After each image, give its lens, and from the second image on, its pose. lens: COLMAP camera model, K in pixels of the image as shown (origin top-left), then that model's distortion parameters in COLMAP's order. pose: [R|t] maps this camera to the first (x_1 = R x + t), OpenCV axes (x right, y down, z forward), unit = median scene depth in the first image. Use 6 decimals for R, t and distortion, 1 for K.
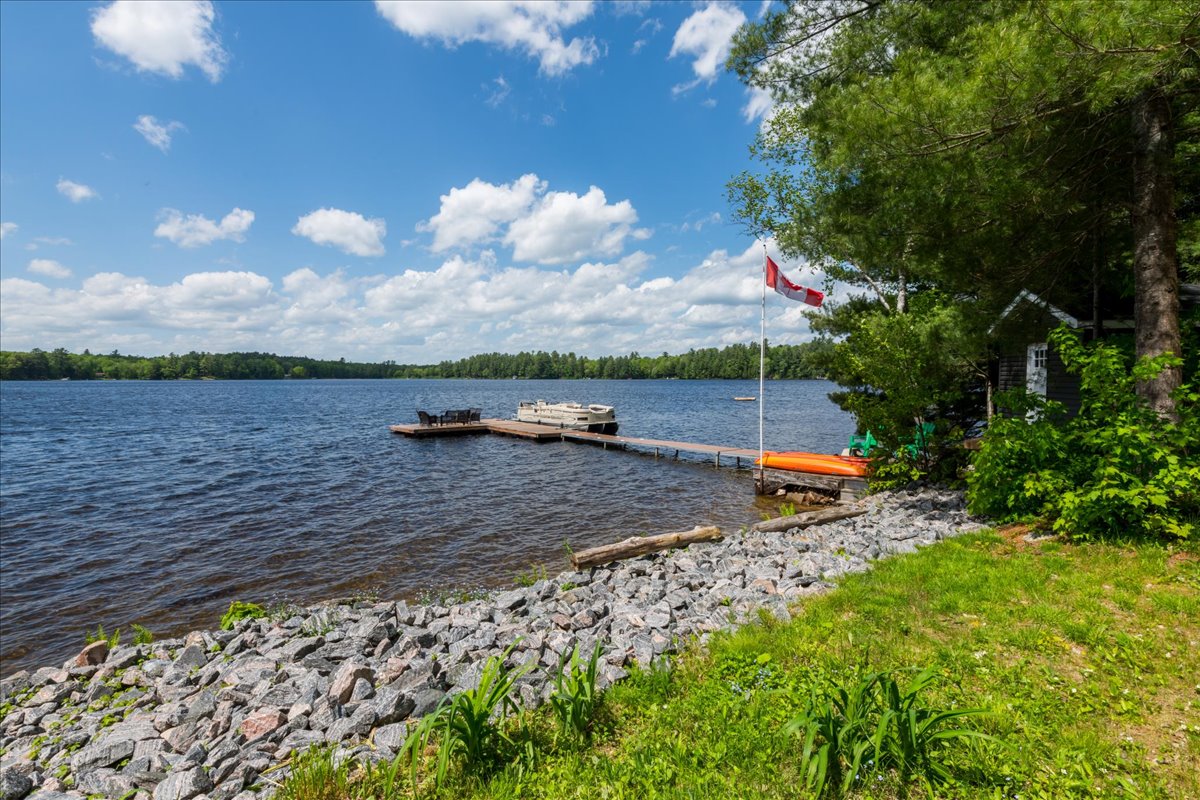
lens RADIAL K [[526.4, 0, 604.8], [0, 526.4, 396.2], [0, 0, 1]] dist [-0.002247, -0.001270]
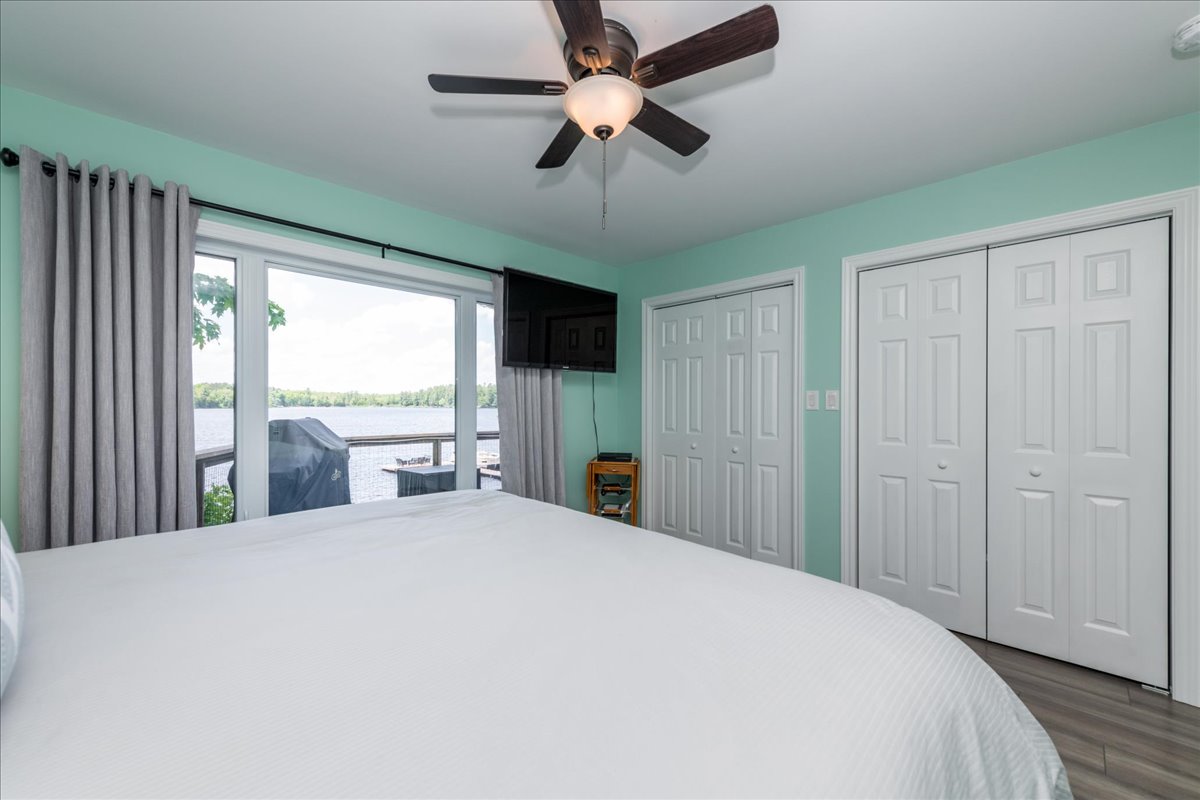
lens RADIAL K [[457.4, 0, 601.1], [0, 457.4, 409.1], [0, 0, 1]] dist [0.000339, -0.000039]
pose [[0.993646, 0.010417, 0.112068, 0.200522], [-0.007034, 0.999509, -0.030541, -0.106071], [-0.112331, 0.029559, 0.993231, -0.754941]]
